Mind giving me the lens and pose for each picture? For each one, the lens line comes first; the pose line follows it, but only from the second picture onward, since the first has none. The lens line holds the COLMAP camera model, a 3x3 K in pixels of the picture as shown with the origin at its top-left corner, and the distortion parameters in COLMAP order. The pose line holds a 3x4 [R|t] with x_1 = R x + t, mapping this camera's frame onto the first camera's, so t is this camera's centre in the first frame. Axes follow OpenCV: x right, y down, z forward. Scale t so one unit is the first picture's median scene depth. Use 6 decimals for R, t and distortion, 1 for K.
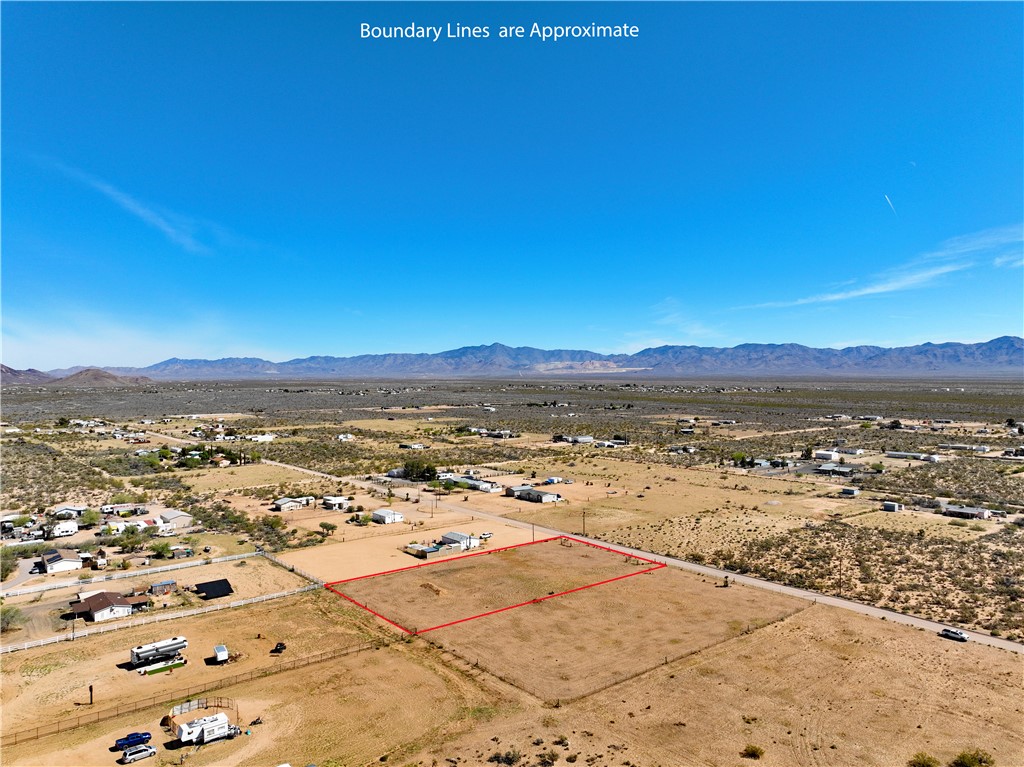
lens RADIAL K [[718.9, 0, 511.6], [0, 718.9, 413.9], [0, 0, 1]] dist [0.004058, 0.001100]
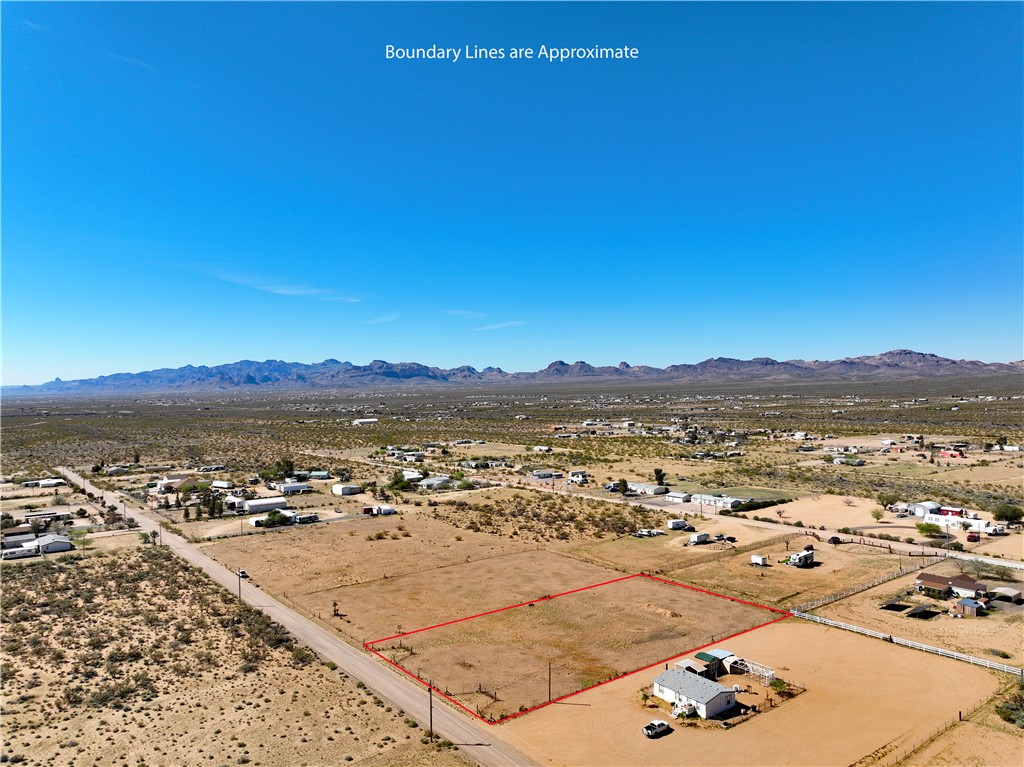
lens RADIAL K [[720.0, 0, 513.1], [0, 720.0, 386.3], [0, 0, 1]] dist [0.001193, 0.007948]
pose [[-0.999565, 0.018817, 0.022695, 0.056539], [0.019923, 0.998575, 0.049506, -0.094891], [-0.021731, 0.049937, -0.998516, 2.090264]]
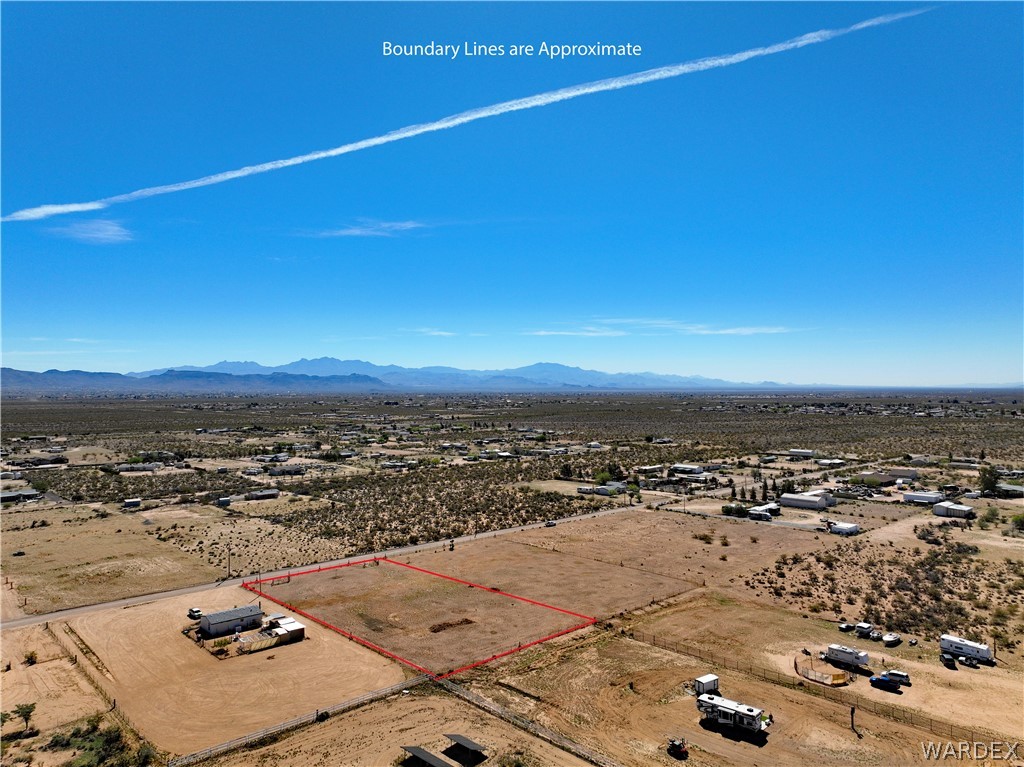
lens RADIAL K [[718.9, 0, 511.6], [0, 718.9, 413.9], [0, 0, 1]] dist [0.004058, 0.001100]
pose [[-0.061899, -0.030675, 0.997611, -1.059079], [0.058467, 0.997700, 0.034305, -0.035762], [-0.996368, 0.060451, -0.059963, 1.065594]]
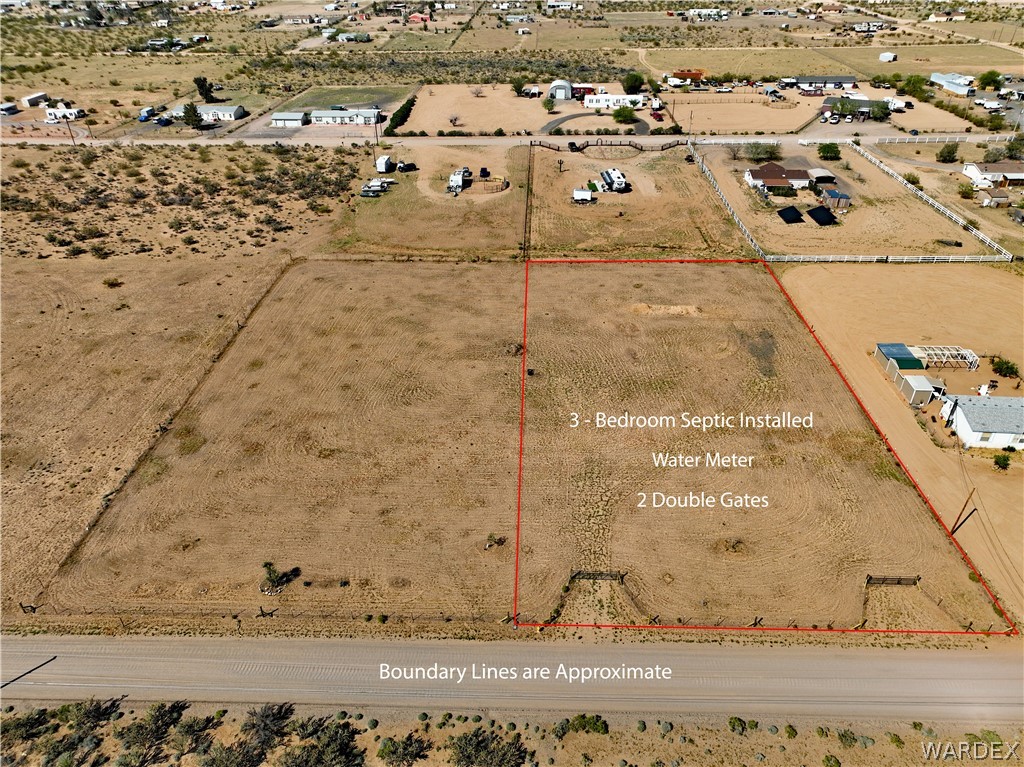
lens RADIAL K [[720.0, 0, 513.1], [0, 720.0, 386.3], [0, 0, 1]] dist [0.001193, 0.007948]
pose [[-0.658361, 0.417313, -0.626427, 0.453919], [-0.024473, 0.819929, 0.571941, -0.067757], [0.752304, 0.391874, -0.529597, 1.391863]]
